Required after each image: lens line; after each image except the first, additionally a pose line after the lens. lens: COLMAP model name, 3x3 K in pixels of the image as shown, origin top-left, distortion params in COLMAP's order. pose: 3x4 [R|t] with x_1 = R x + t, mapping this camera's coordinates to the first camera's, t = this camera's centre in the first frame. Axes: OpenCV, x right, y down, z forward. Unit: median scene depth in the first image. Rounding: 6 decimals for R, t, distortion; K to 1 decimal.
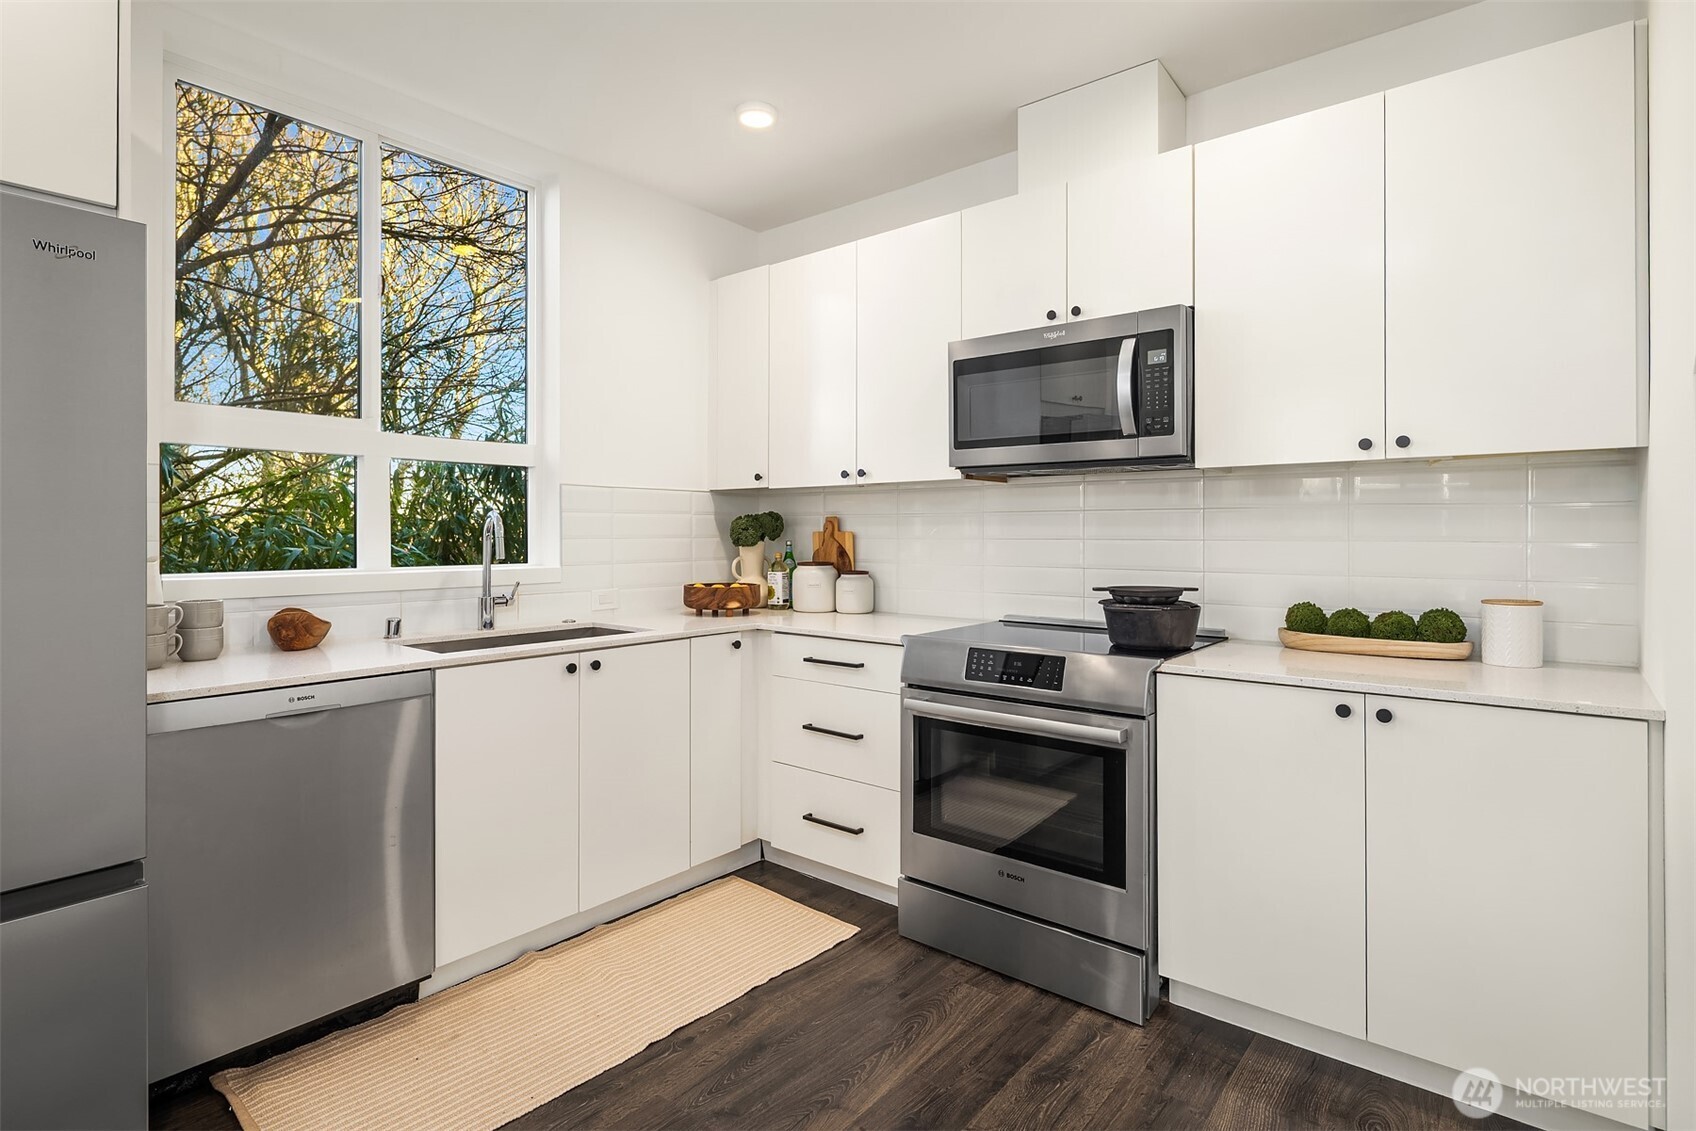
lens RADIAL K [[859.4, 0, 858.9], [0, 859.4, 519.4], [0, 0, 1]] dist [0.002252, -0.001833]
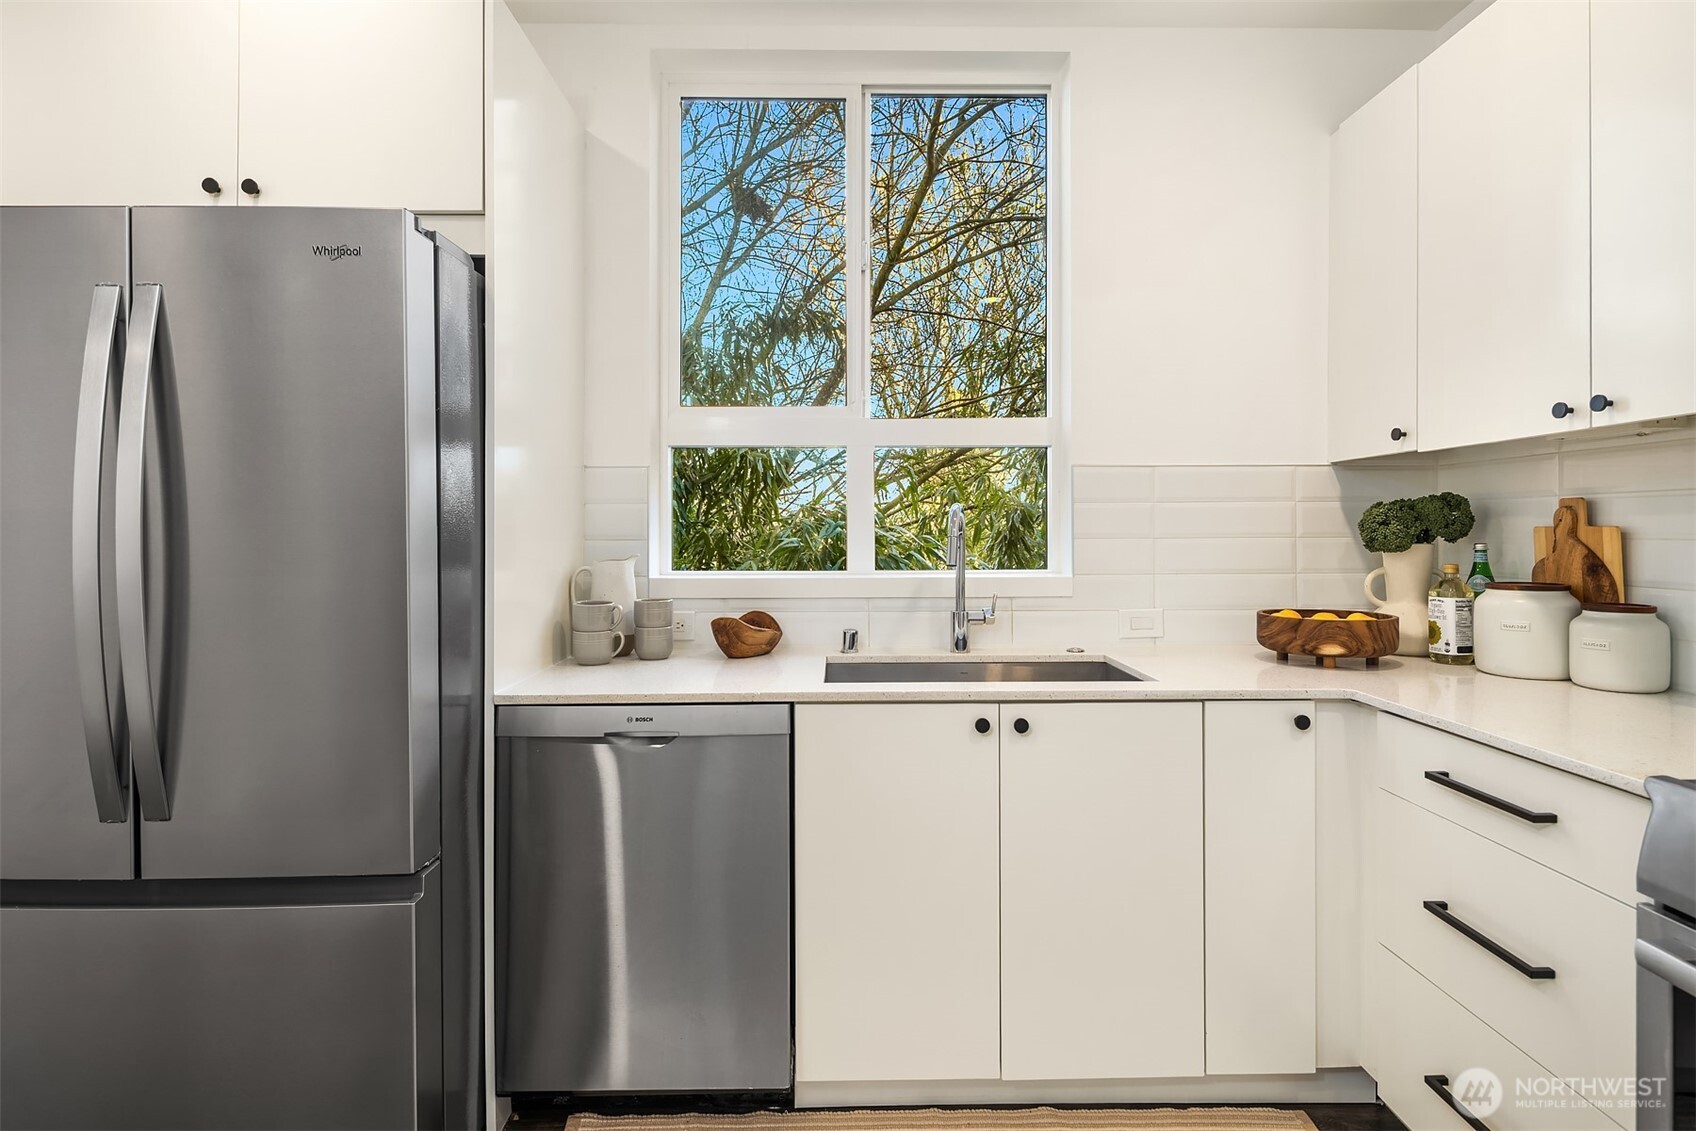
lens RADIAL K [[859.4, 0, 836.8], [0, 859.4, 529.8], [0, 0, 1]] dist [0.002252, -0.001833]
pose [[0.637645, -0.004995, -0.770314, 0.089655], [0.015721, 0.999855, 0.006530, 0.006044], [0.770170, -0.016274, 0.637631, 0.330114]]
